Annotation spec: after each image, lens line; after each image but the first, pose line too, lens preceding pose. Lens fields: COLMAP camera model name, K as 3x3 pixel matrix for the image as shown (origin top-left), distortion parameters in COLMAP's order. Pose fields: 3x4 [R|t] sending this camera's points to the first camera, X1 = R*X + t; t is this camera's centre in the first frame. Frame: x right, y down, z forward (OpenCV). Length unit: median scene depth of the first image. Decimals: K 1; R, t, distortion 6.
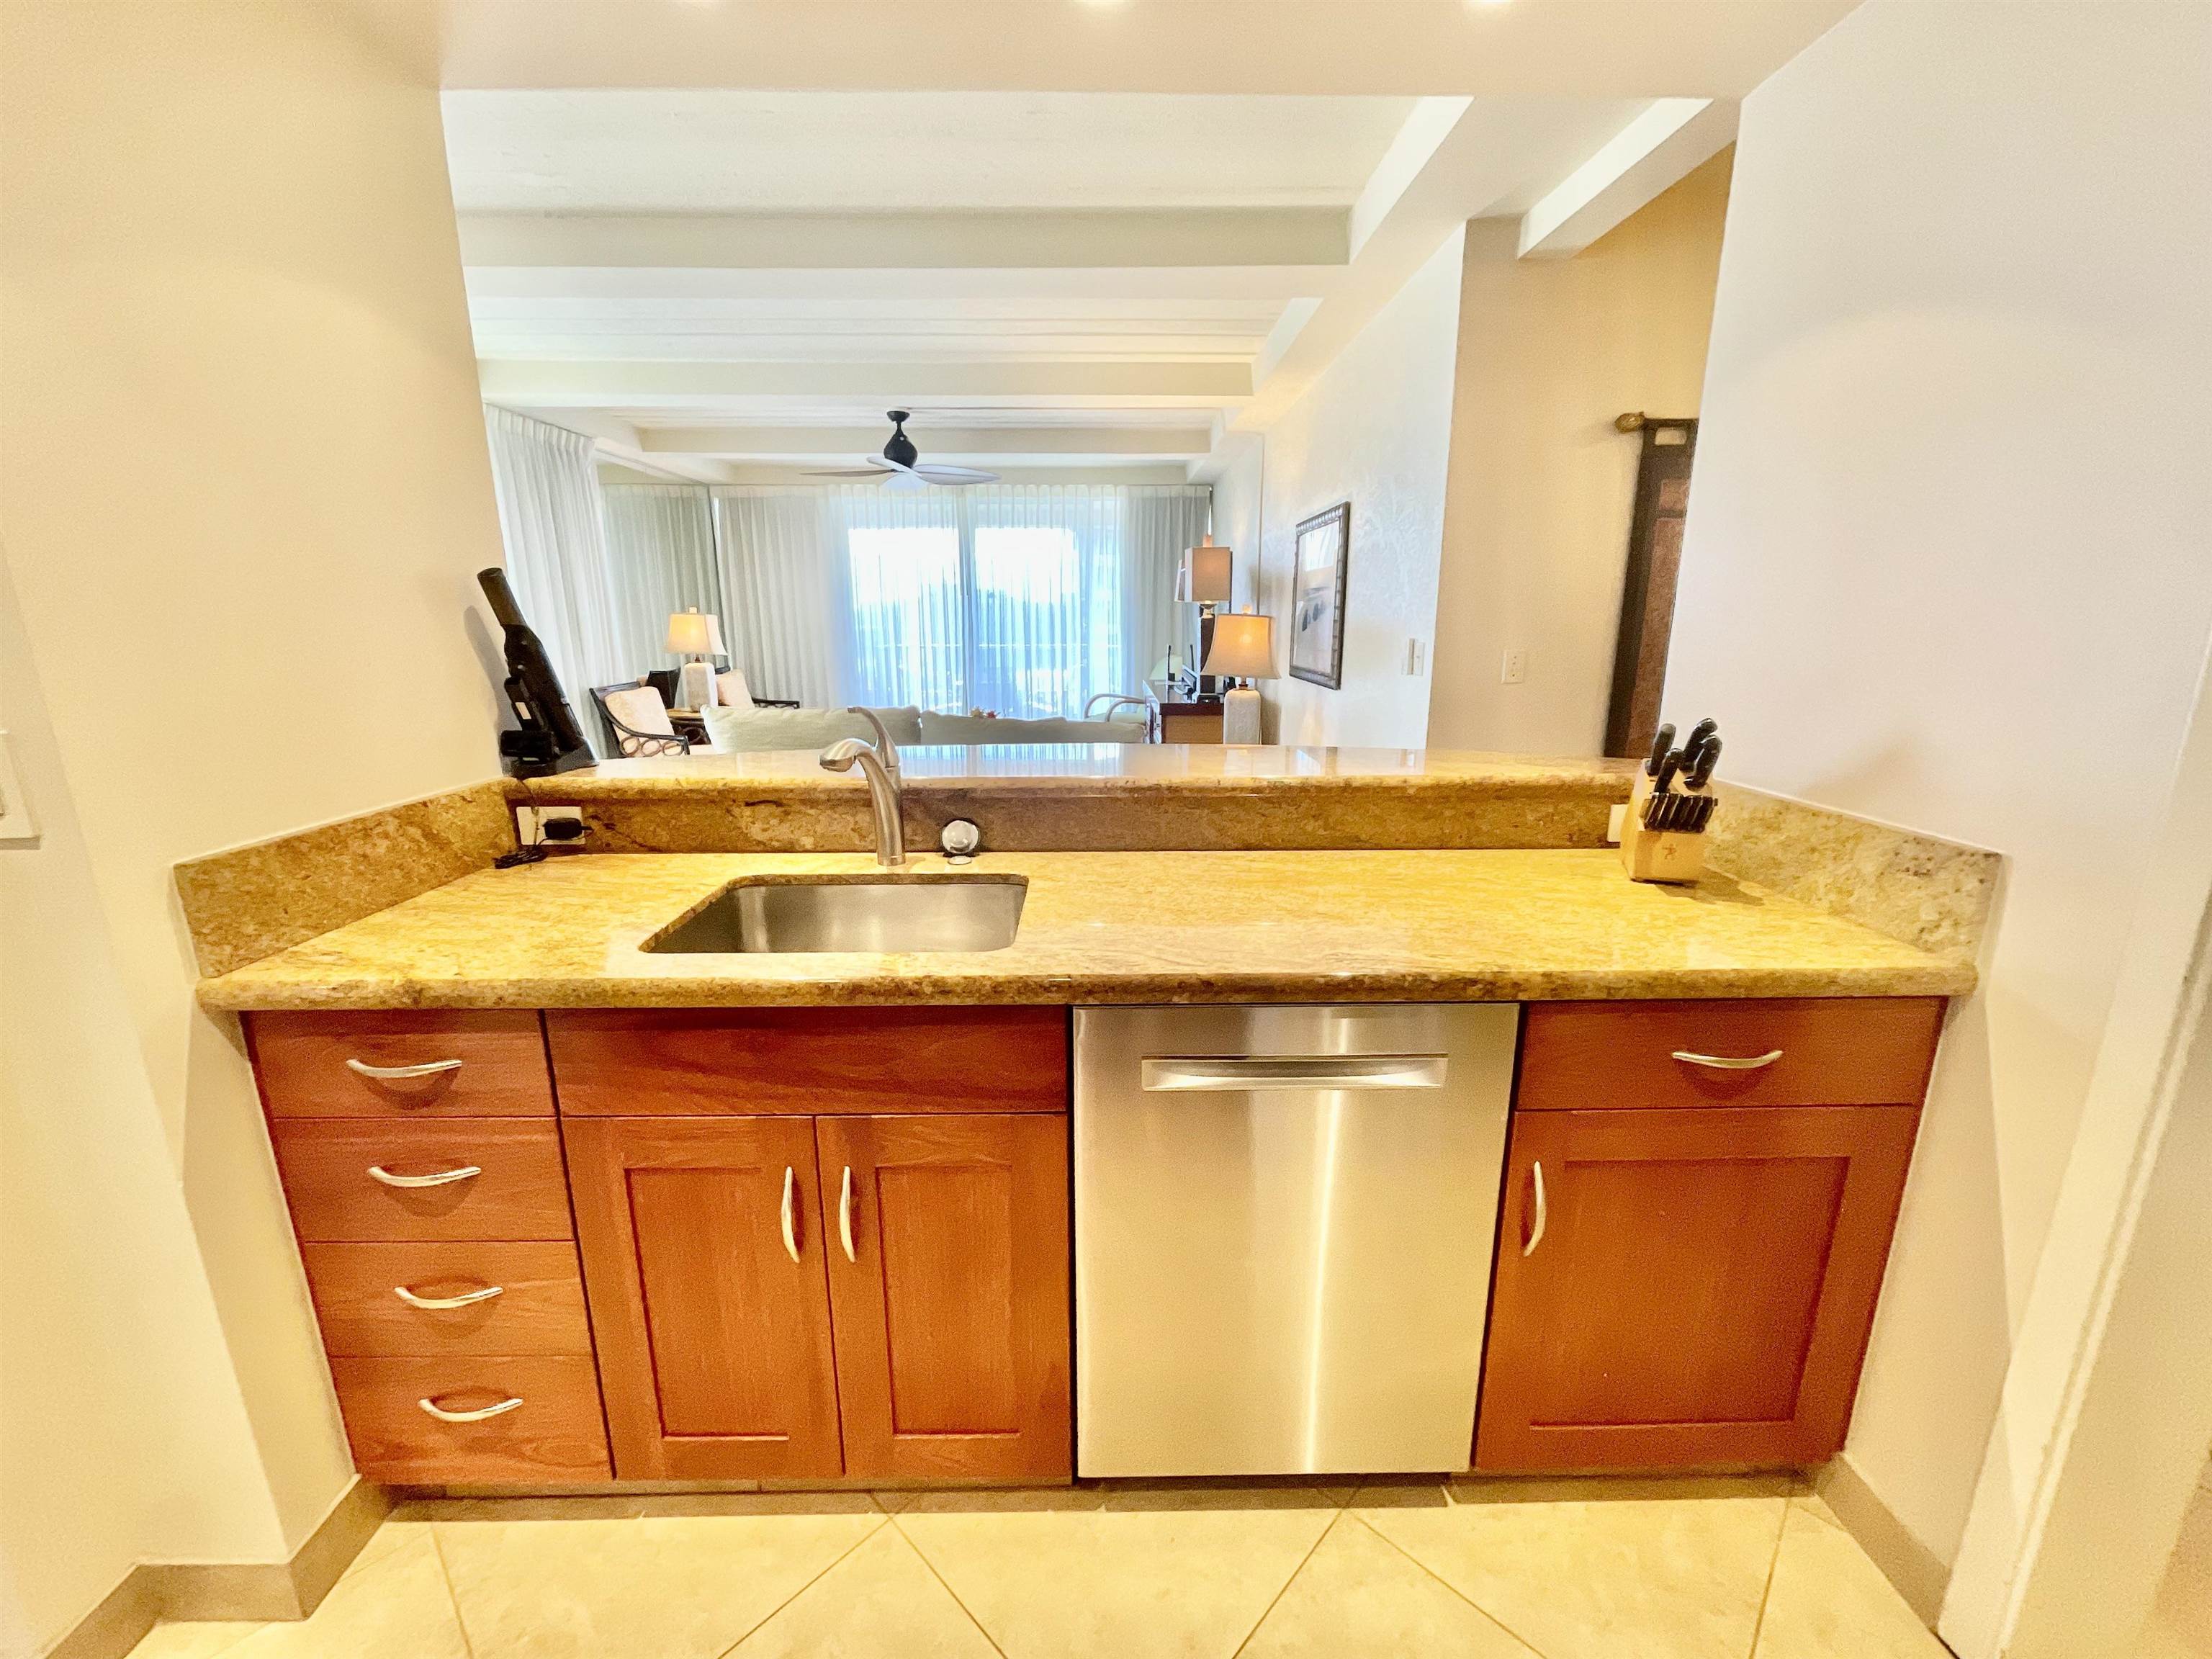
lens RADIAL K [[892.8, 0, 1108.2], [0, 892.8, 826.5], [0, 0, 1]] dist [-0.001250, -0.000629]
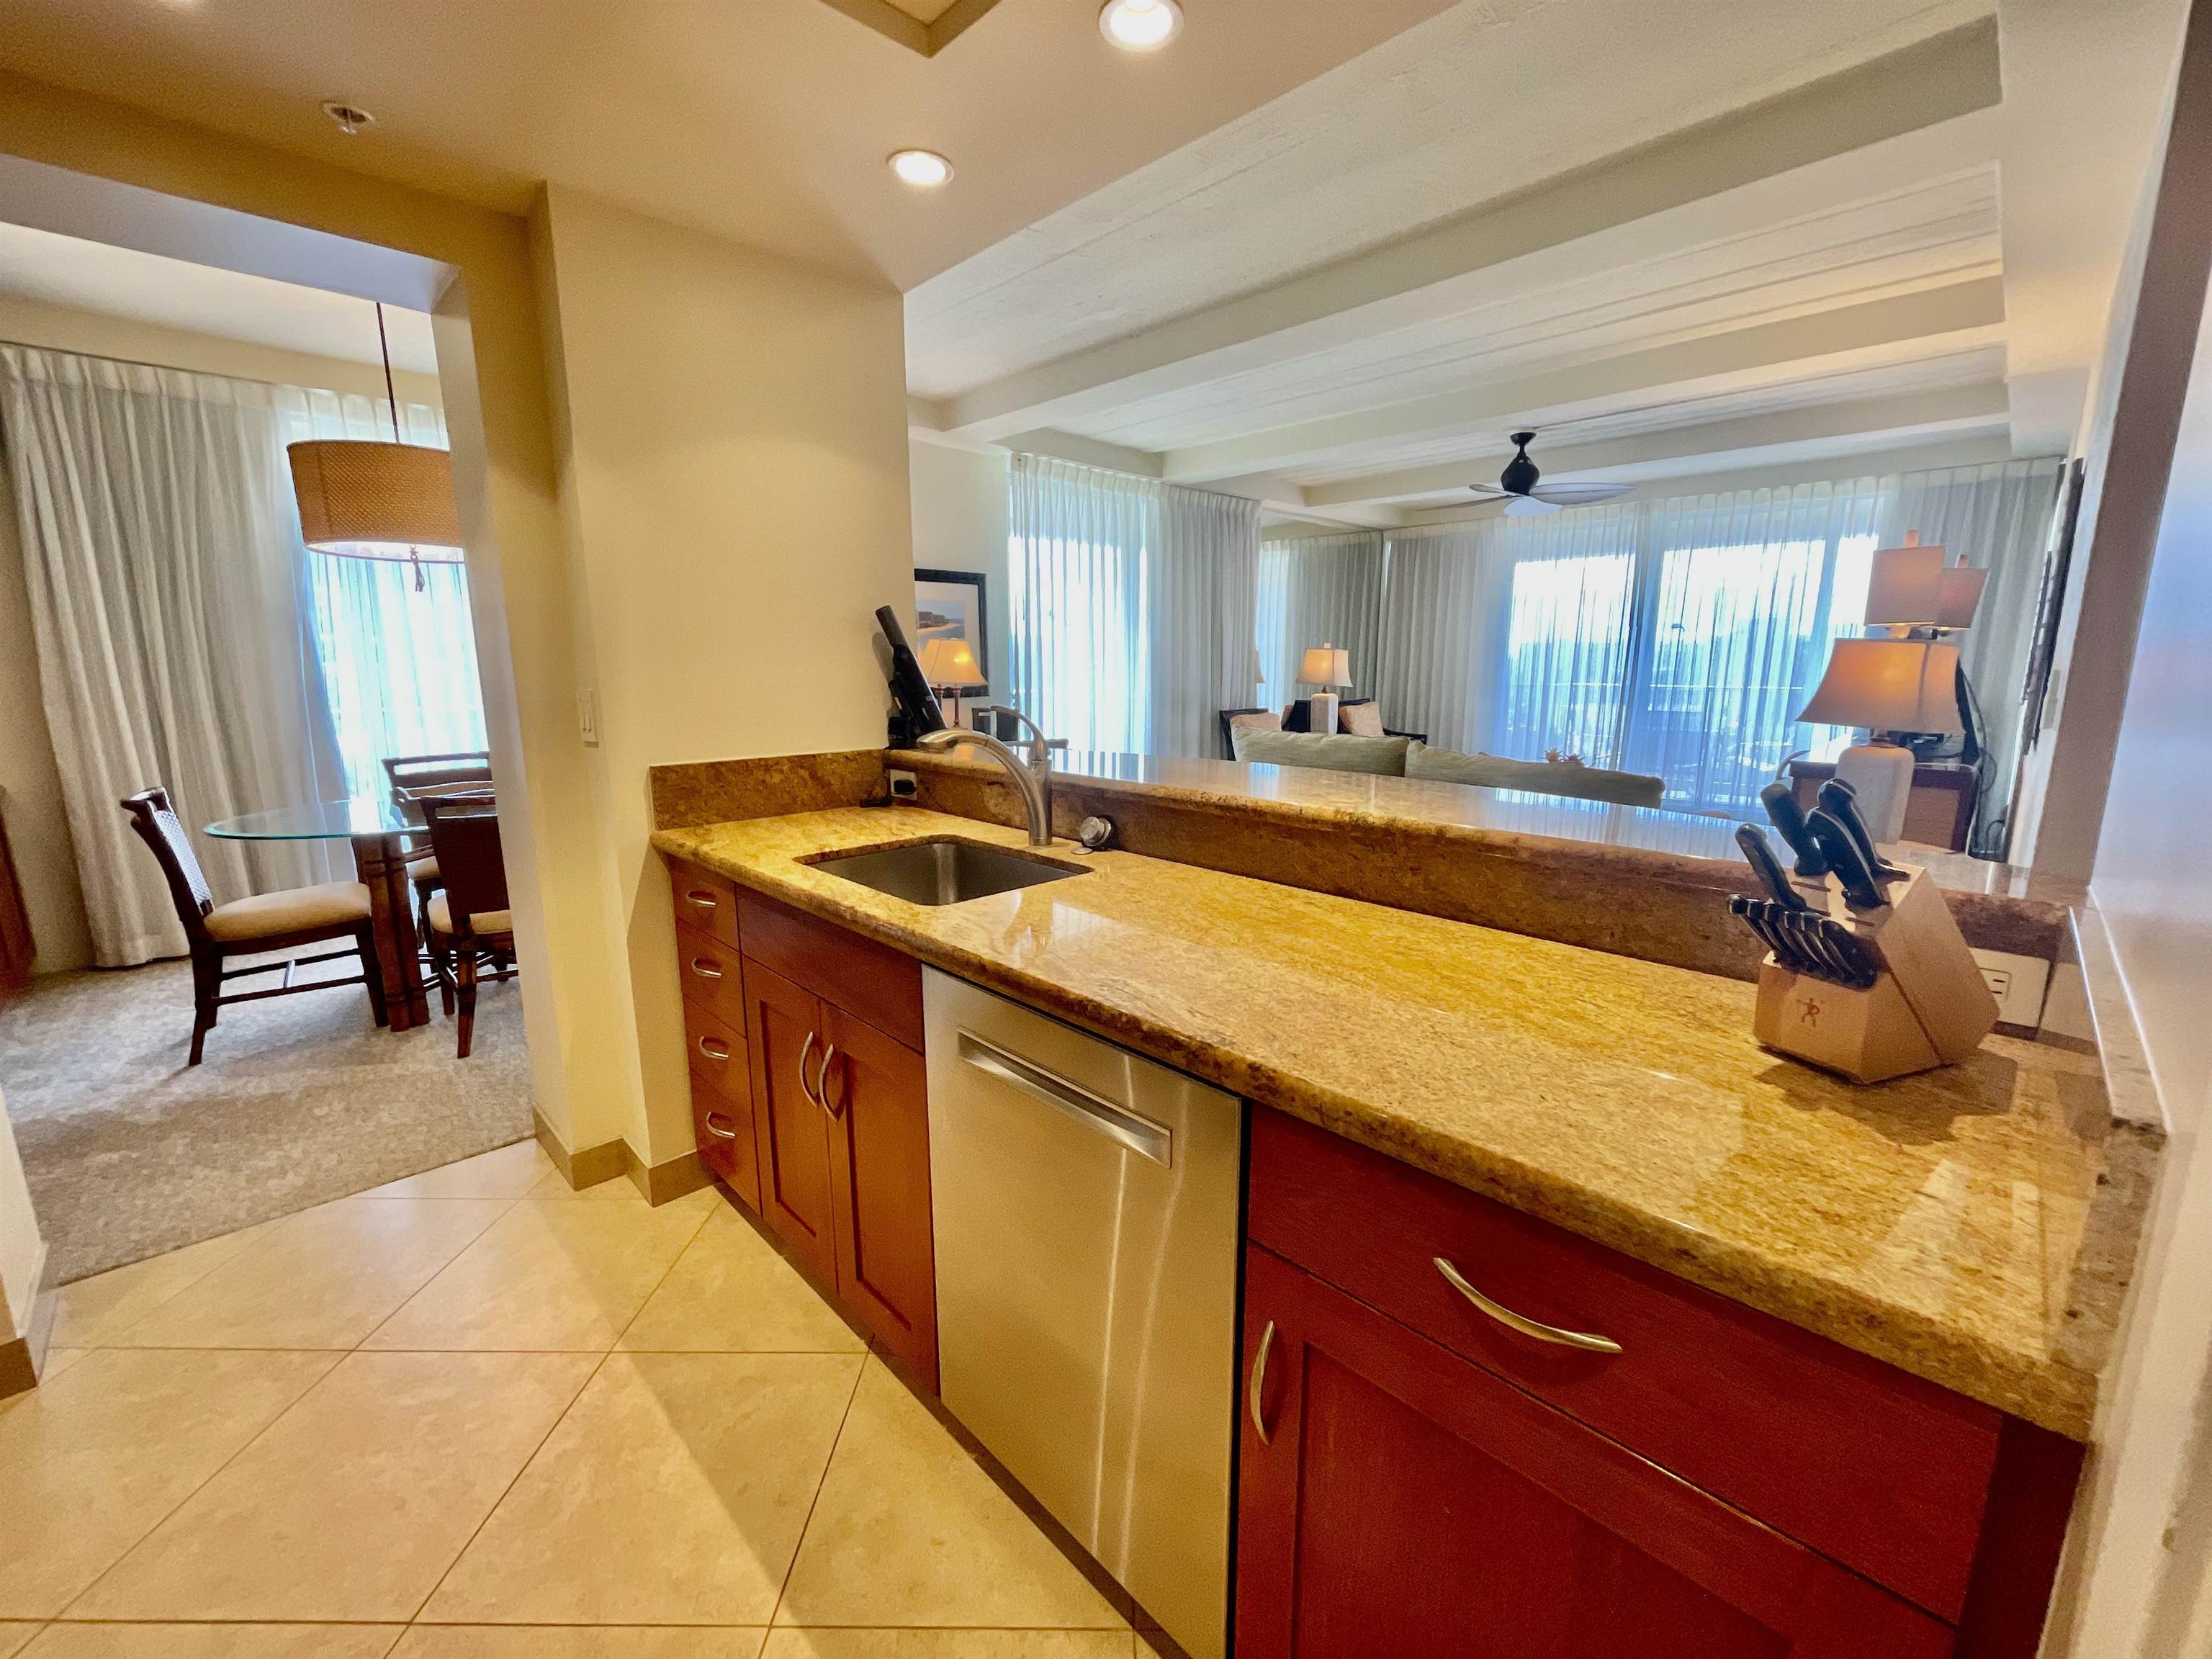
lens RADIAL K [[892.8, 0, 1107.3], [0, 892.8, 826.1], [0, 0, 1]] dist [-0.001250, -0.000629]
pose [[0.692472, 0.133510, -0.708983, 0.375488], [-0.164772, 0.986021, 0.024744, -0.014828], [0.702376, 0.099686, 0.704791, 0.141924]]
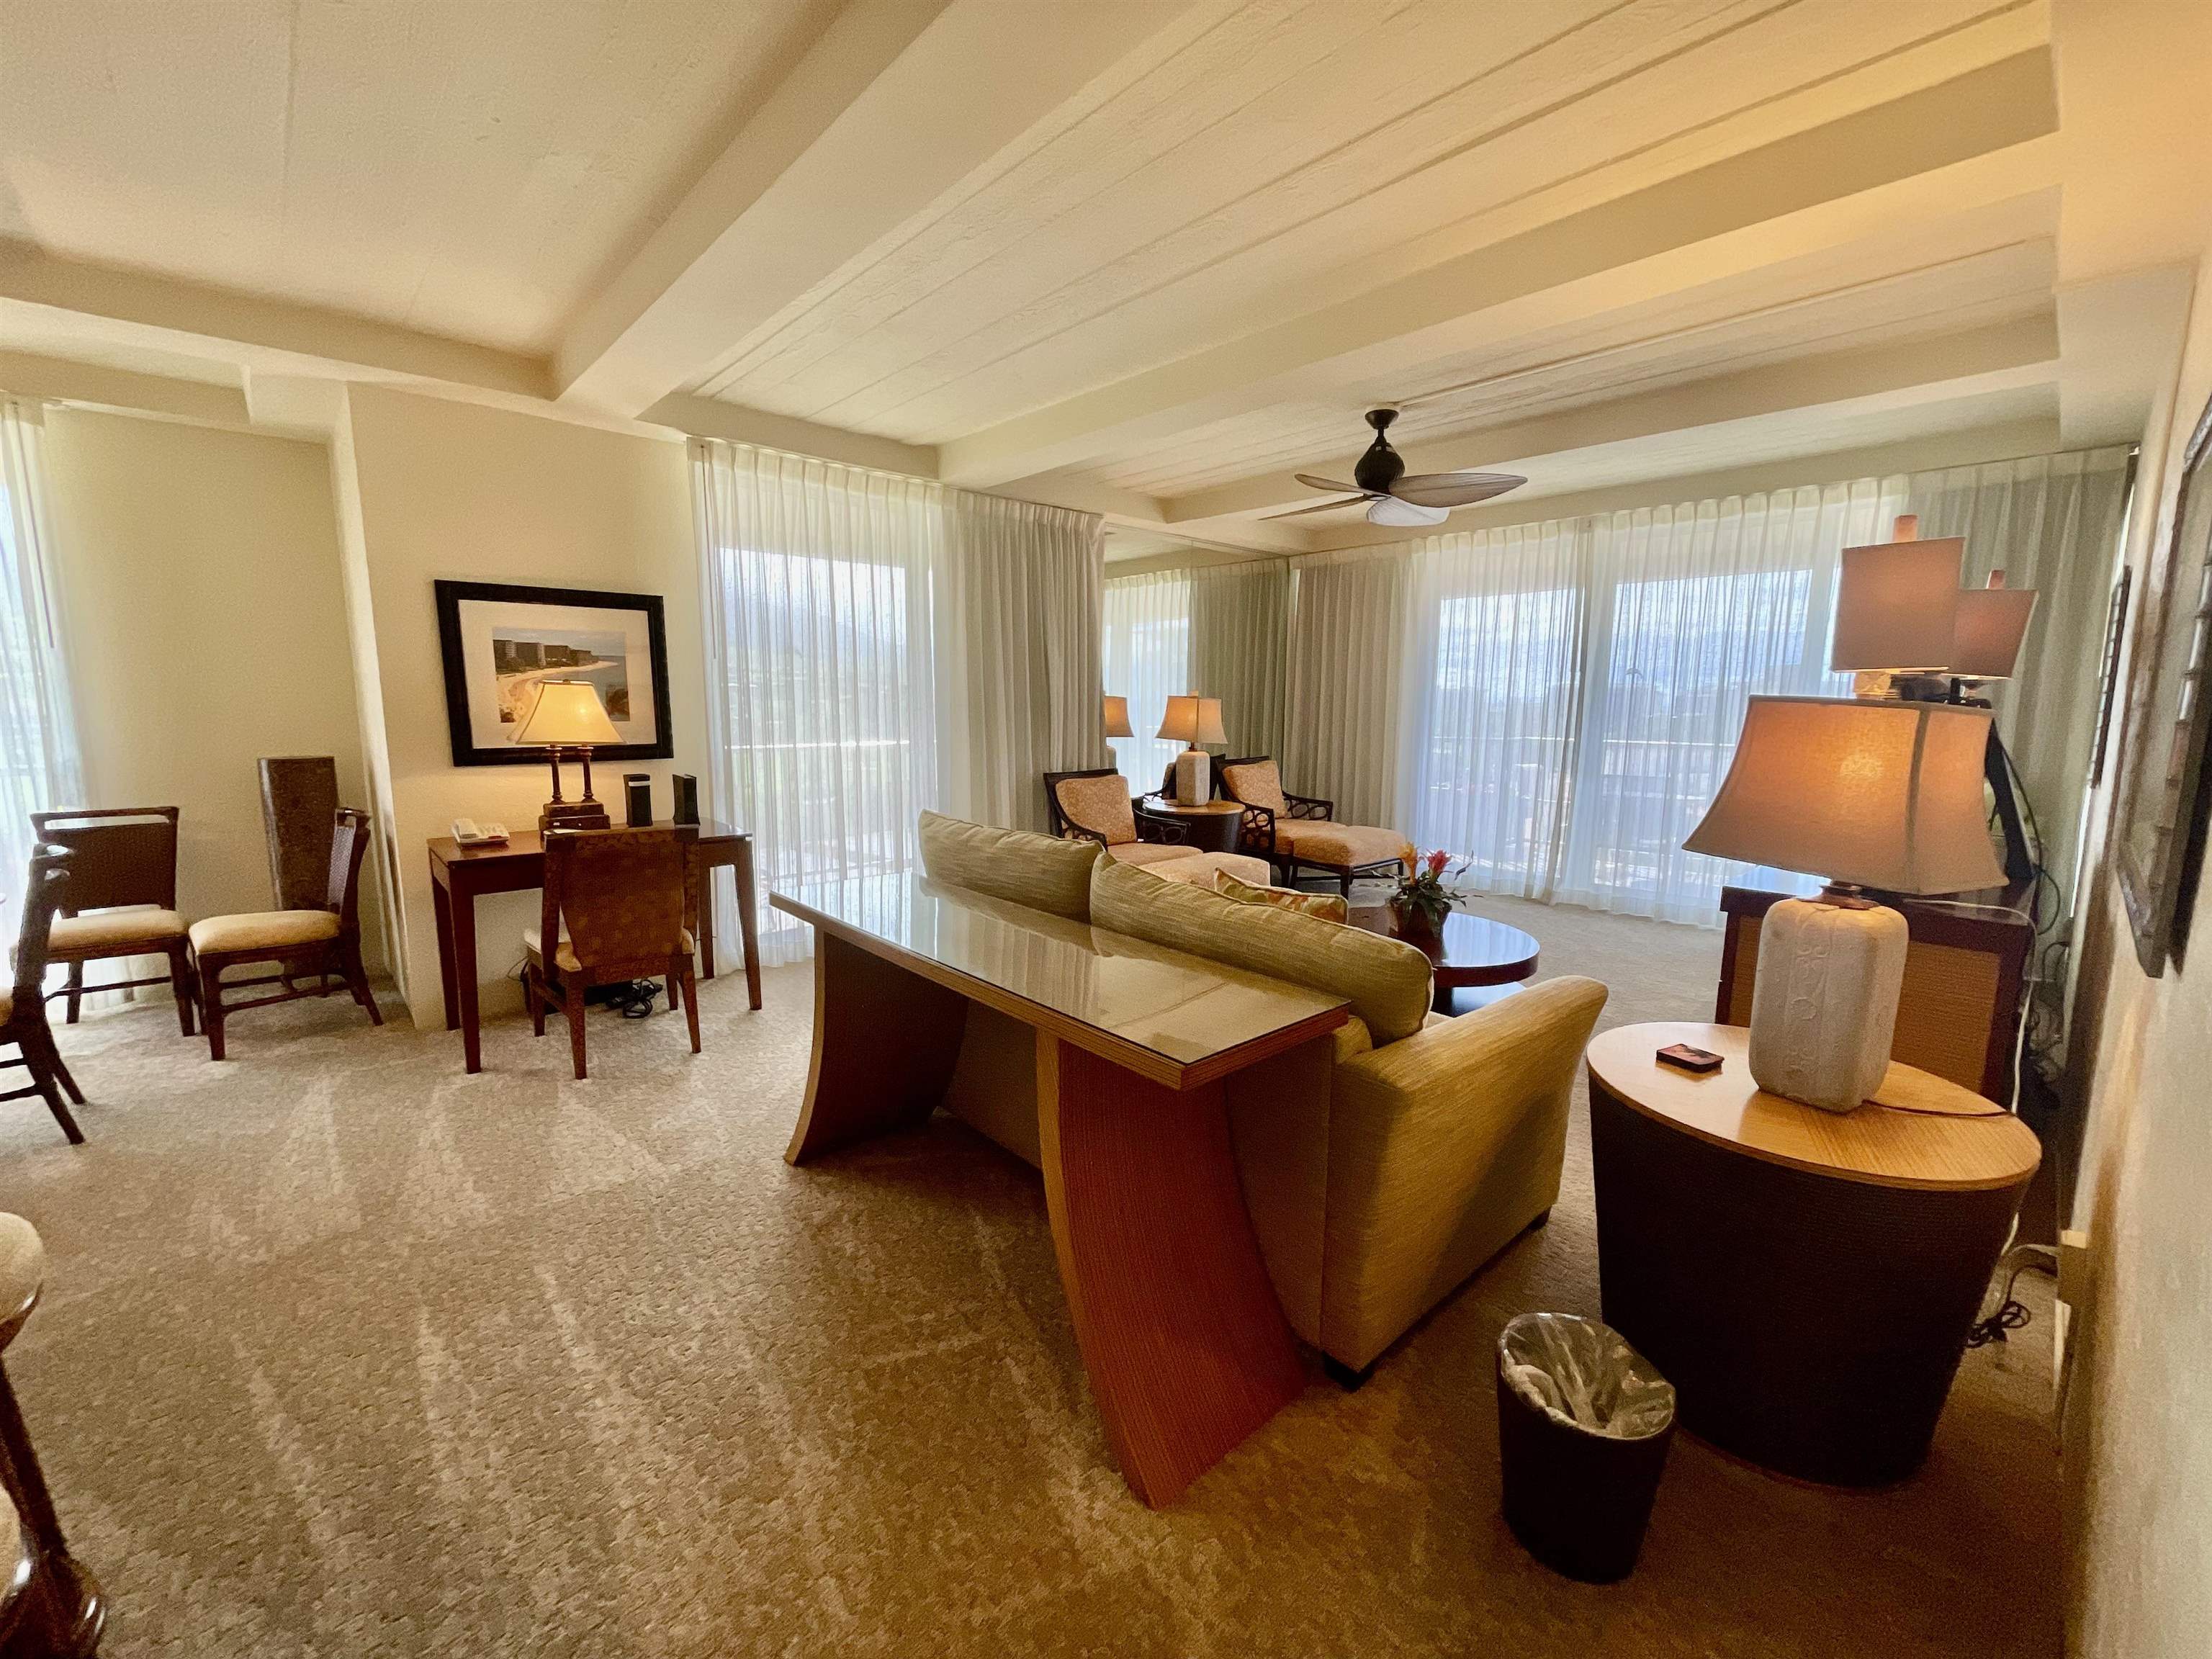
lens RADIAL K [[892.8, 0, 1105.3], [0, 892.8, 829.9], [0, 0, 1]] dist [-0.001250, -0.000629]
pose [[0.672314, 0.112070, -0.731734, 0.338790], [-0.176362, 0.984261, -0.011295, -0.199633], [0.718951, 0.136643, 0.681497, 0.846956]]
